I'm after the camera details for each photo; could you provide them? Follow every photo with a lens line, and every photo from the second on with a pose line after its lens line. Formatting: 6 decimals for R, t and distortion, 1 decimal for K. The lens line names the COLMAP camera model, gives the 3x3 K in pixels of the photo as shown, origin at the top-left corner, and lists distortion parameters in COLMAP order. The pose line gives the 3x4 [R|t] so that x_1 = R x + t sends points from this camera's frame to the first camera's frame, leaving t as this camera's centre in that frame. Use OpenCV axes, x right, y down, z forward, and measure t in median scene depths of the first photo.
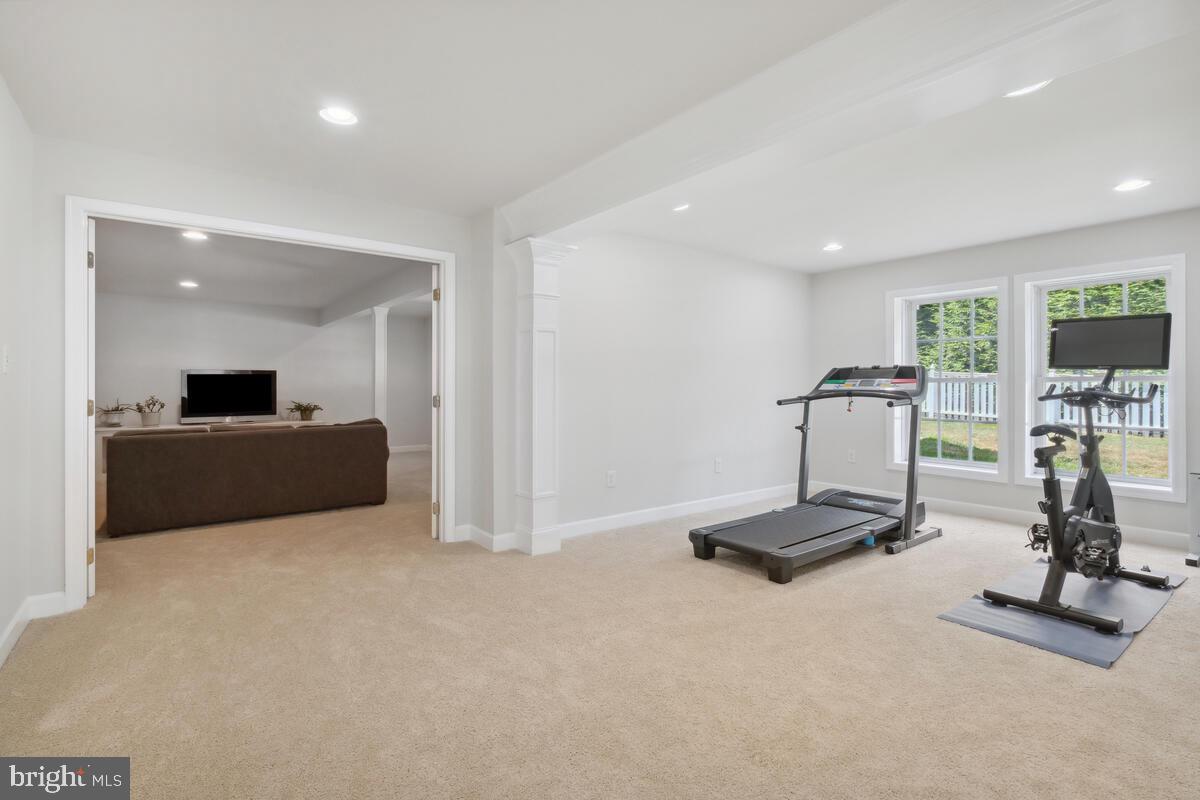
lens RADIAL K [[516.2, 0, 604.5], [0, 516.2, 389.2], [0, 0, 1]] dist [0.000847, 0.000123]
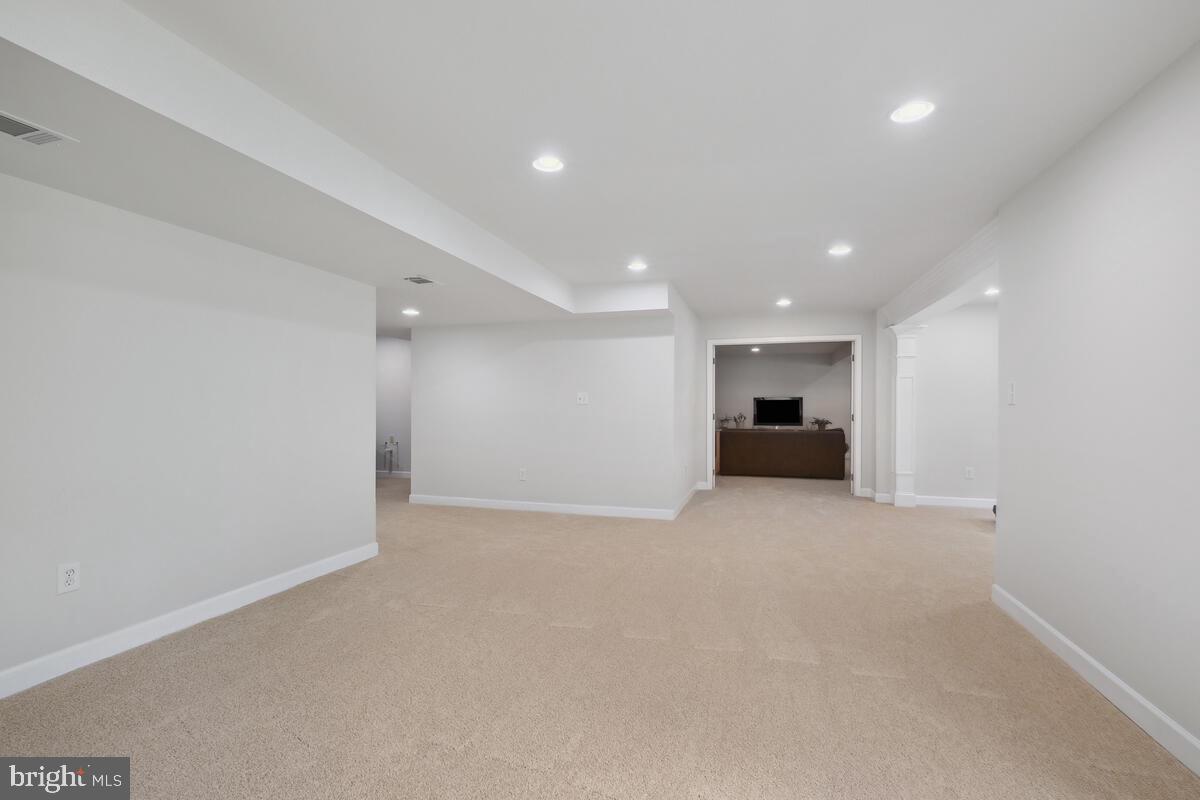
lens RADIAL K [[538.2, 0, 602.1], [0, 538.2, 394.1], [0, 0, 1]] dist [-0.002064, -0.000033]
pose [[0.542238, -0.016068, -0.840071, 0.452637], [-0.006054, 0.999716, -0.023029, -0.005642], [0.840203, 0.017573, 0.541987, -0.436205]]
